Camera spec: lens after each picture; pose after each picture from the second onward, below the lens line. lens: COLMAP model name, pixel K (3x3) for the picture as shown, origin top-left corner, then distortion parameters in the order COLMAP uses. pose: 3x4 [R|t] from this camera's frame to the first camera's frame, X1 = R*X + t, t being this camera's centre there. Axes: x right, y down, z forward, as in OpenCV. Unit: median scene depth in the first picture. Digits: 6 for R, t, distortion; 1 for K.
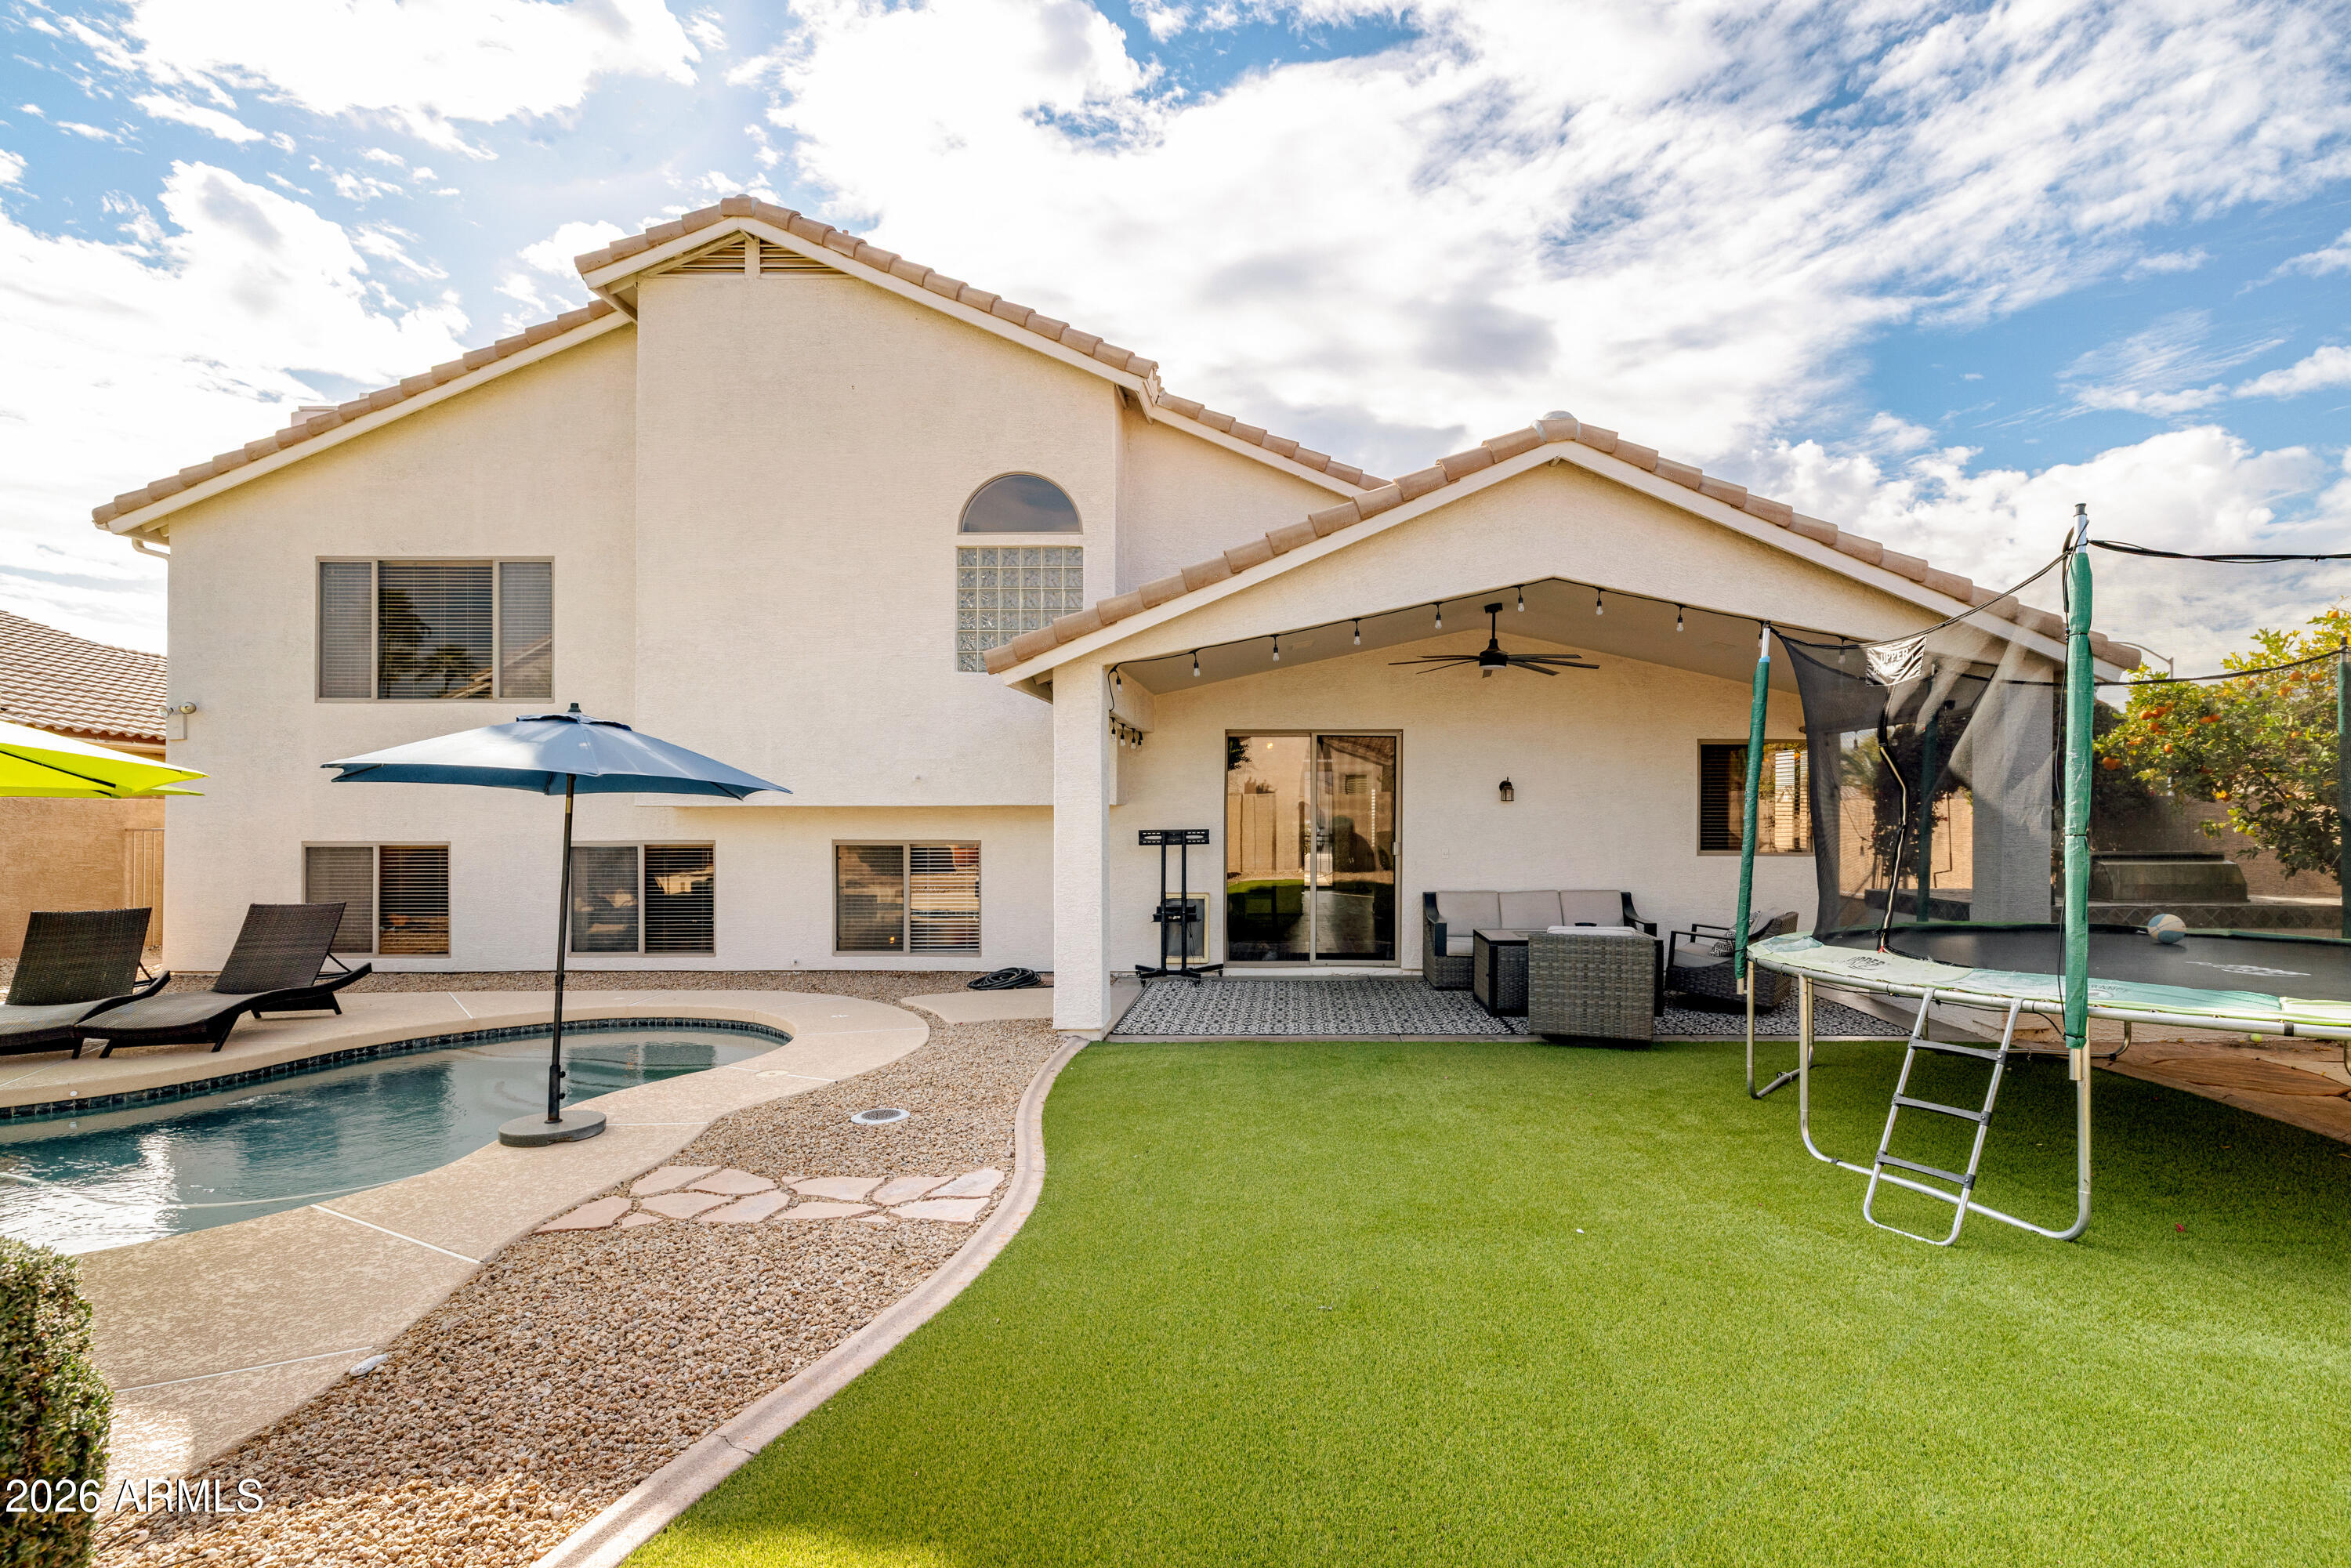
lens RADIAL K [[1334.0, 0, 1173.9], [0, 1334.0, 784.4], [0, 0, 1]] dist [0.004195, 0.006679]
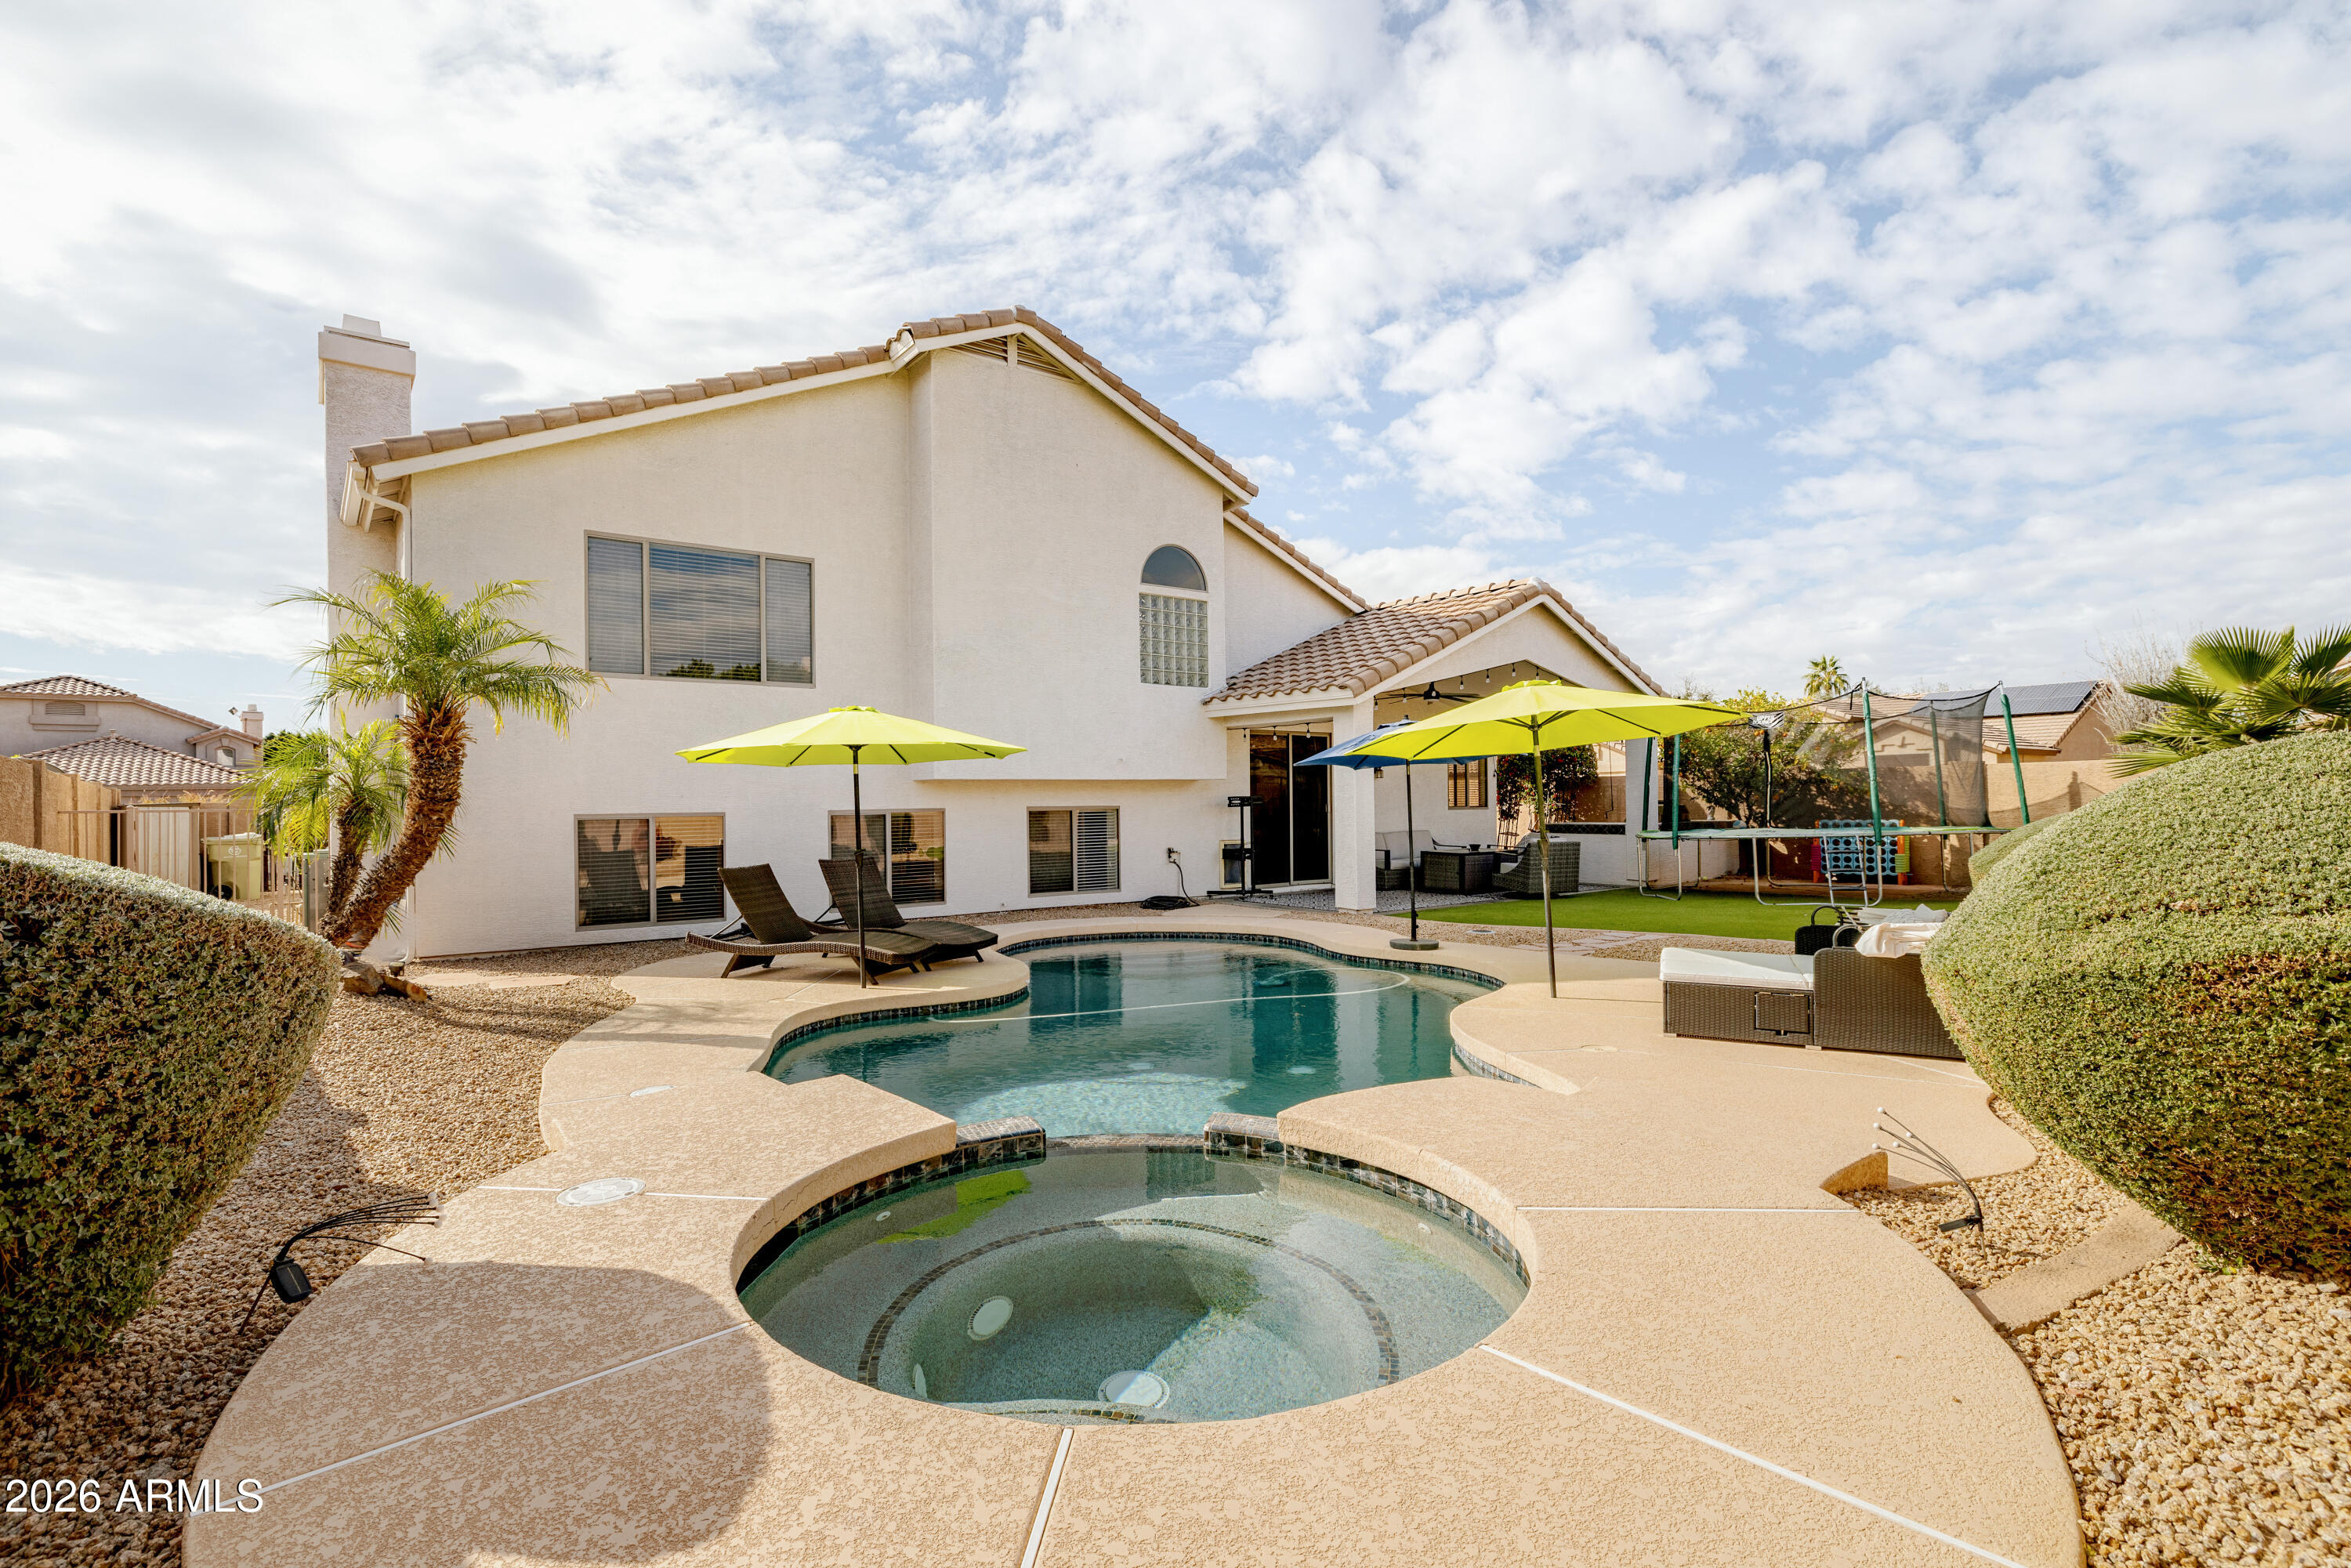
lens RADIAL K [[1768.1, 0, 1175.7], [0, 1768.1, 790.2], [0, 0, 1]] dist [-0.027426, -0.003448]
pose [[0.643817, 0.003407, 0.765172, -0.443667], [0.005054, 0.999949, -0.008705, 0.012314], [-0.765163, 0.009471, 0.643767, -0.059311]]
